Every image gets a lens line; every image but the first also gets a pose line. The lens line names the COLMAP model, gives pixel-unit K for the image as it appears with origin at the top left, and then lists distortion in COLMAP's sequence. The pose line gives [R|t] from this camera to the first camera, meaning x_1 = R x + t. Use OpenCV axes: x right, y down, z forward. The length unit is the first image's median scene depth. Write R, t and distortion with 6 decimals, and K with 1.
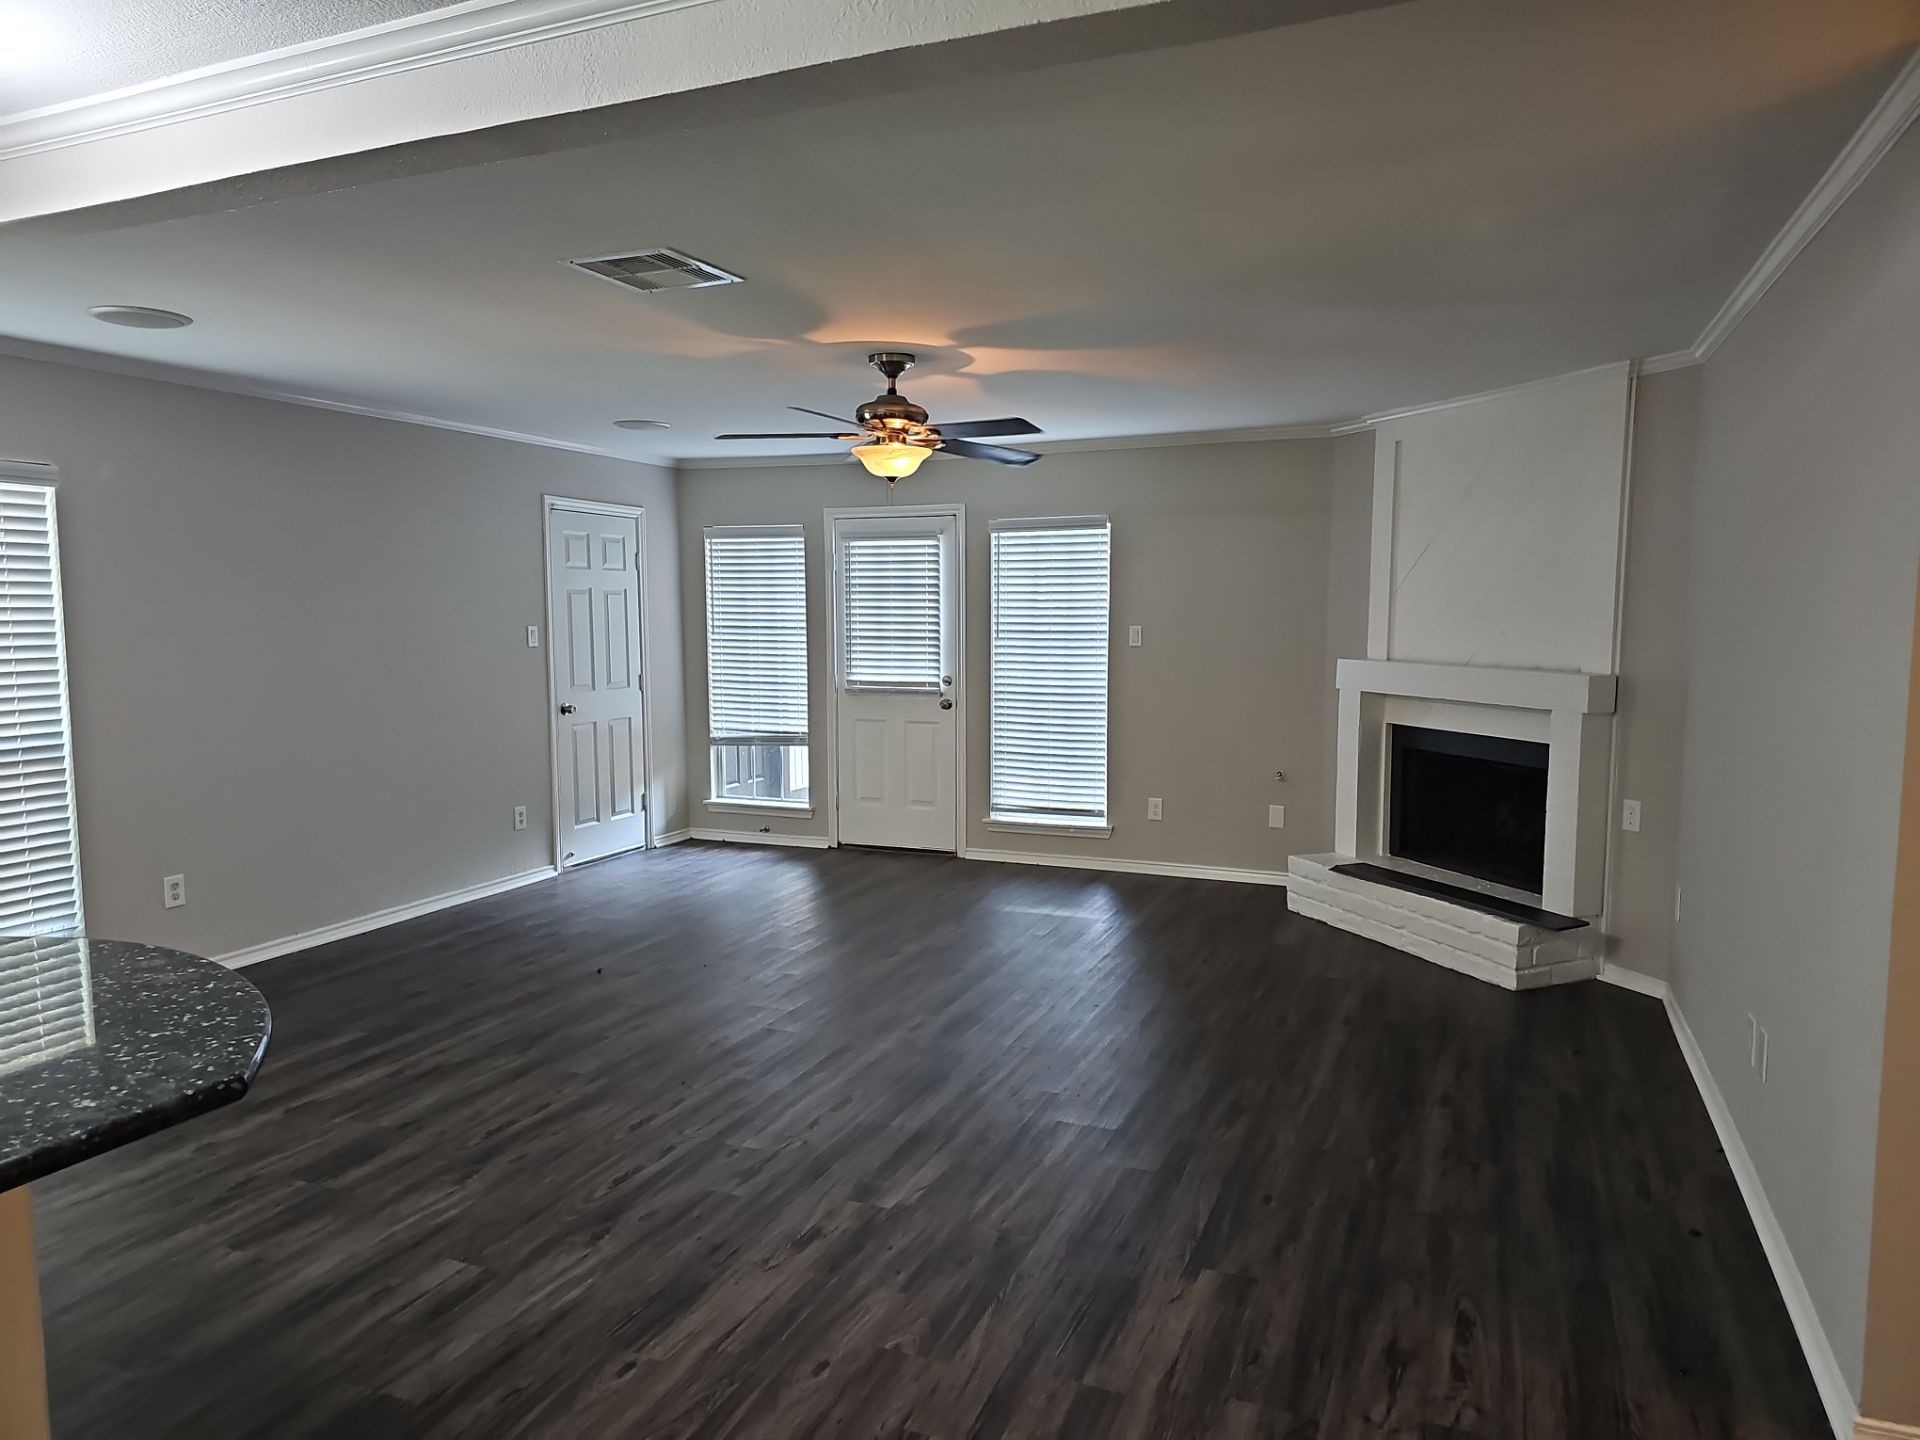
lens RADIAL K [[1261.7, 0, 1049.8], [0, 1261.7, 721.4], [0, 0, 1]] dist [0.064218, -0.000041]
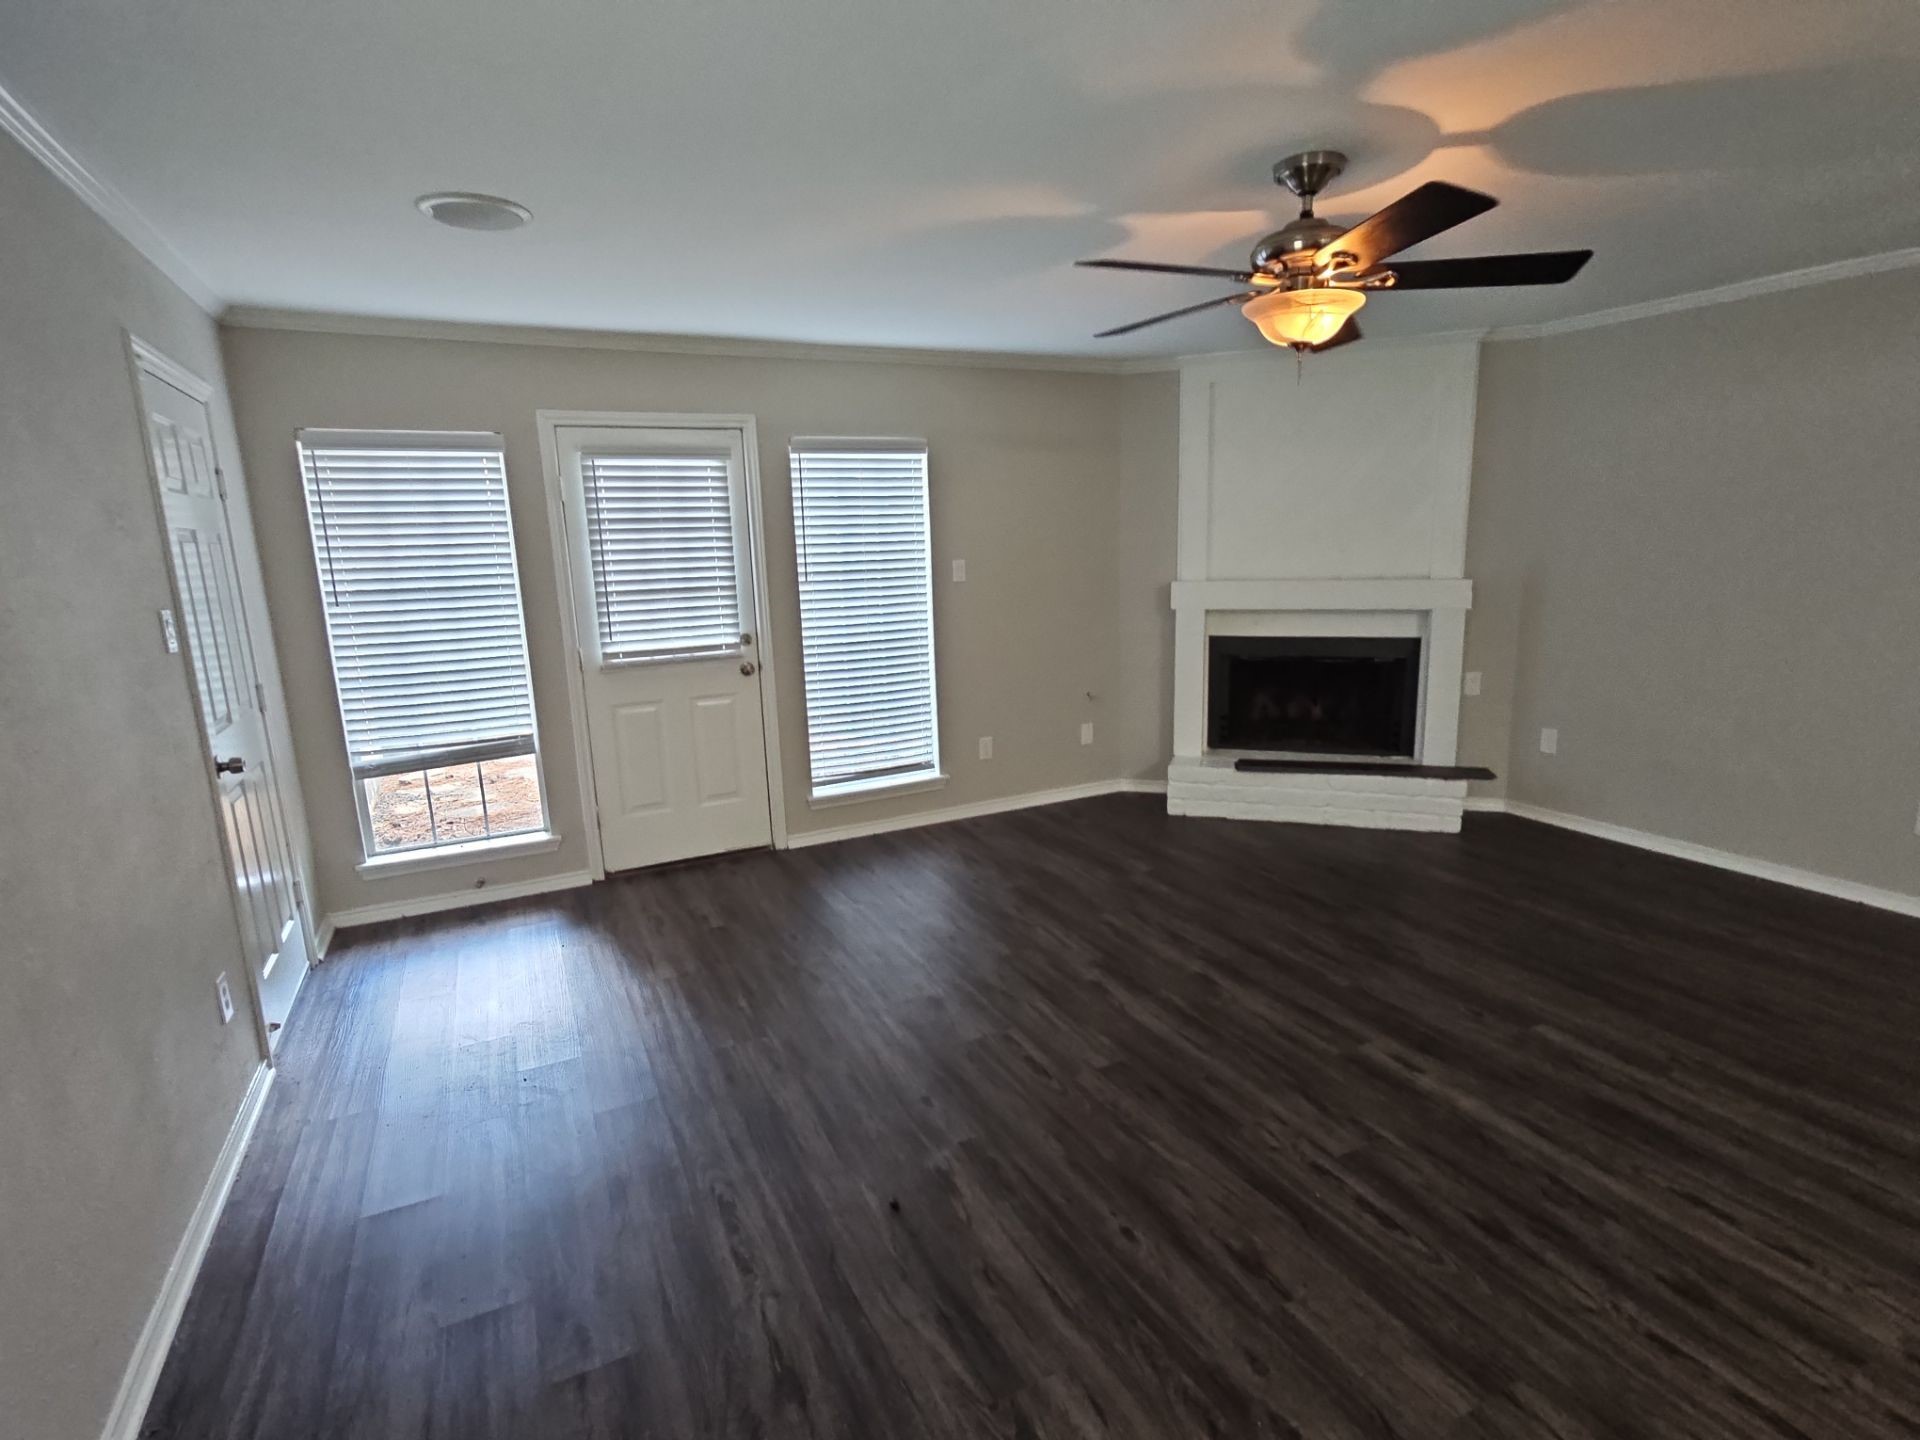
lens RADIAL K [[922.6, 0, 960.0], [0, 922.6, 720.0], [0, 0, 1]] dist [-0.020484, 0.000347]
pose [[0.684668, -0.161737, 0.710684, -0.415277], [0.096566, 0.986602, 0.131499, -0.046214], [-0.722430, -0.021405, 0.691113, 0.500940]]
